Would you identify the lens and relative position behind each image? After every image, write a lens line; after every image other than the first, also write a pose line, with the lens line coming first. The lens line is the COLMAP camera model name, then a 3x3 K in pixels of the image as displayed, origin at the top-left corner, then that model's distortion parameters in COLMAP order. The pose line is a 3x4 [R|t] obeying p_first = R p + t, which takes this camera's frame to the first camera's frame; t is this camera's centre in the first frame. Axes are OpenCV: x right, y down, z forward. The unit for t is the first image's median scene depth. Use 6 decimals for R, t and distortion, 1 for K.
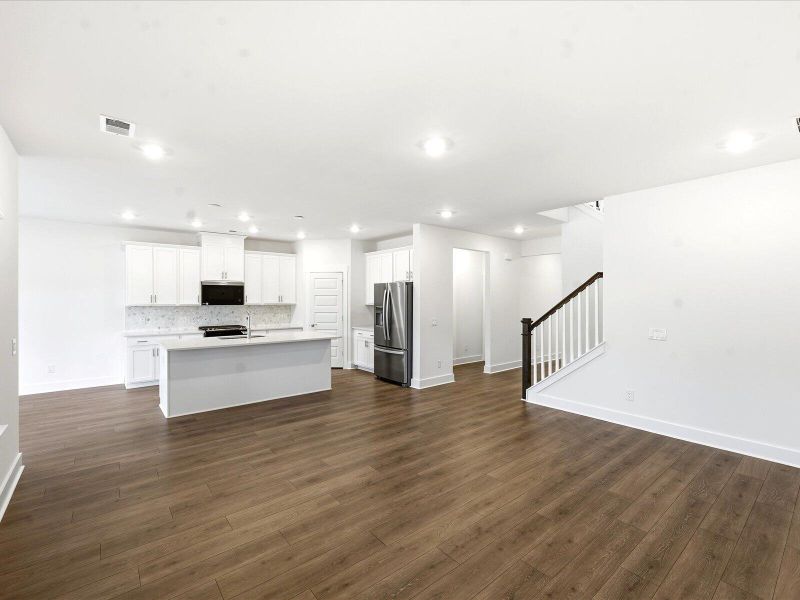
lens RADIAL K [[376.2, 0, 394.0], [0, 376.2, 301.3], [0, 0, 1]] dist [0.010212, -0.000685]
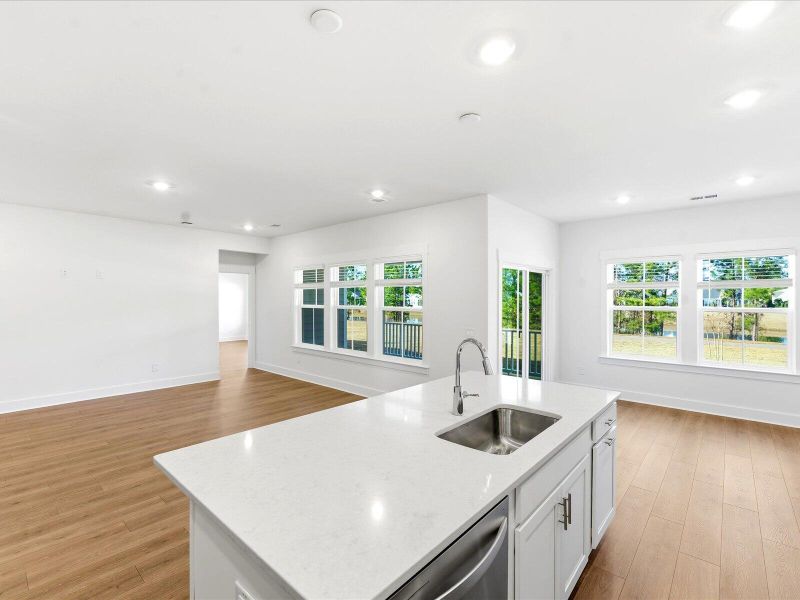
lens RADIAL K [[376.2, 0, 398.6], [0, 376.2, 301.0], [0, 0, 1]] dist [0.010212, -0.000685]
pose [[-0.984139, -0.004382, -0.177345, -0.512727], [-0.005189, 0.999978, 0.004086, -0.032555], [0.177323, 0.004942, -0.984140, 2.560801]]
